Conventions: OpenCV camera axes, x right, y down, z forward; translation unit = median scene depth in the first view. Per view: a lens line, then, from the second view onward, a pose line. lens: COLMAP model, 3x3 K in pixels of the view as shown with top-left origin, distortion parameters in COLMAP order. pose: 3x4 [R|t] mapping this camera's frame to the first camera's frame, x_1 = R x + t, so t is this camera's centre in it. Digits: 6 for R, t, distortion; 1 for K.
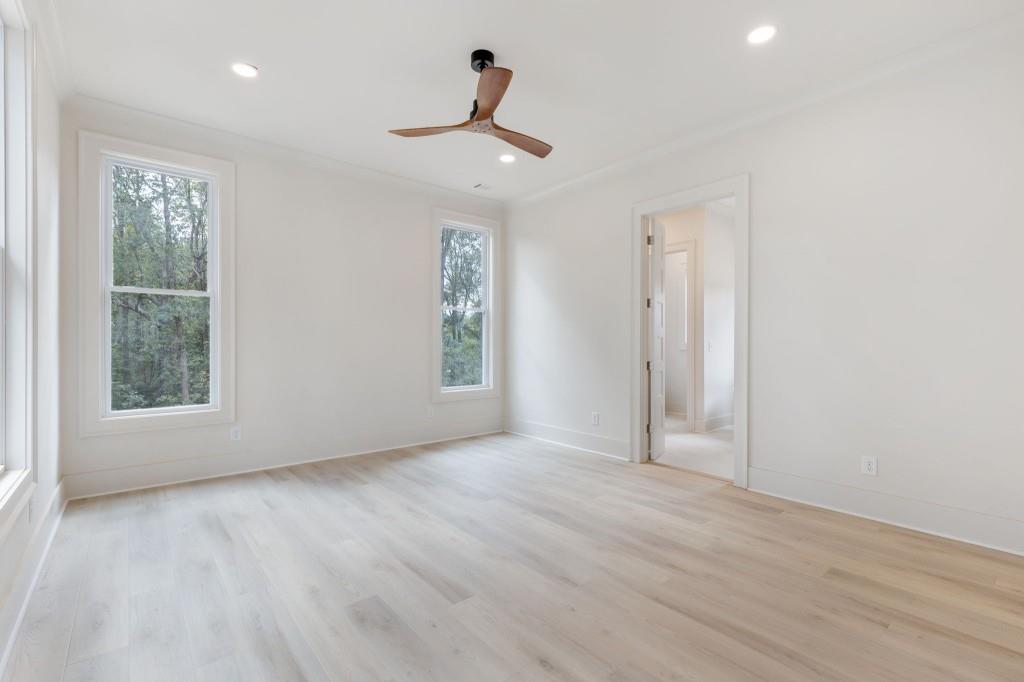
lens RADIAL K [[466.9, 0, 510.7], [0, 466.9, 346.9], [0, 0, 1]] dist [0.008577, -0.001592]
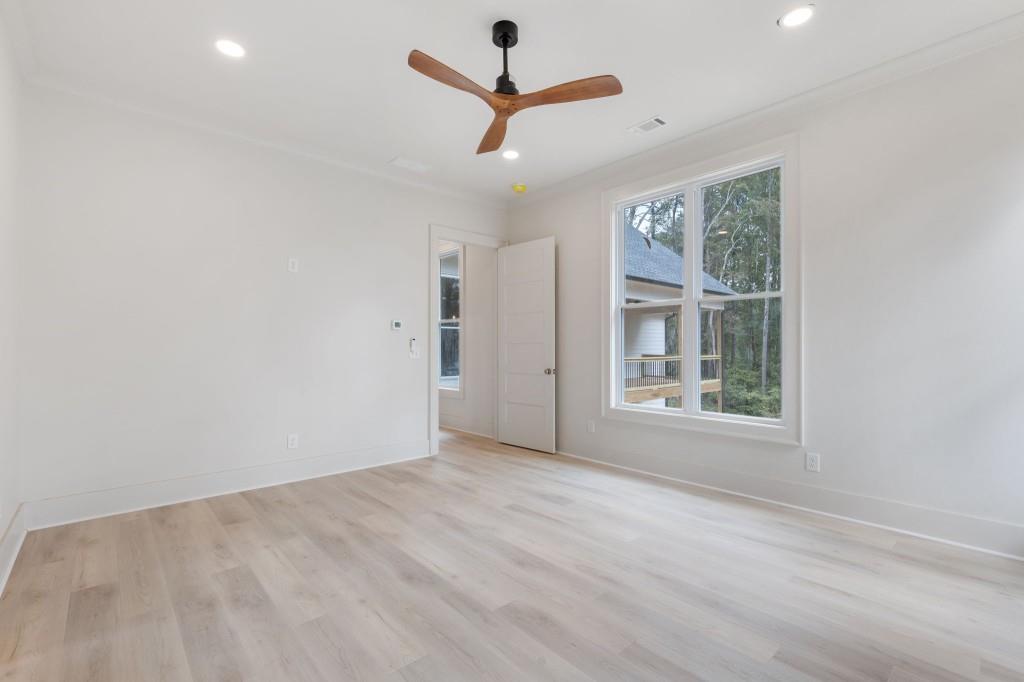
lens RADIAL K [[466.9, 0, 512.6], [0, 466.9, 342.8], [0, 0, 1]] dist [0.008577, -0.001592]
pose [[-0.999257, 0.000305, -0.038551, -0.043786], [0.000379, 0.999998, -0.001894, -0.020943], [0.038550, -0.001907, -0.999255, 2.149389]]
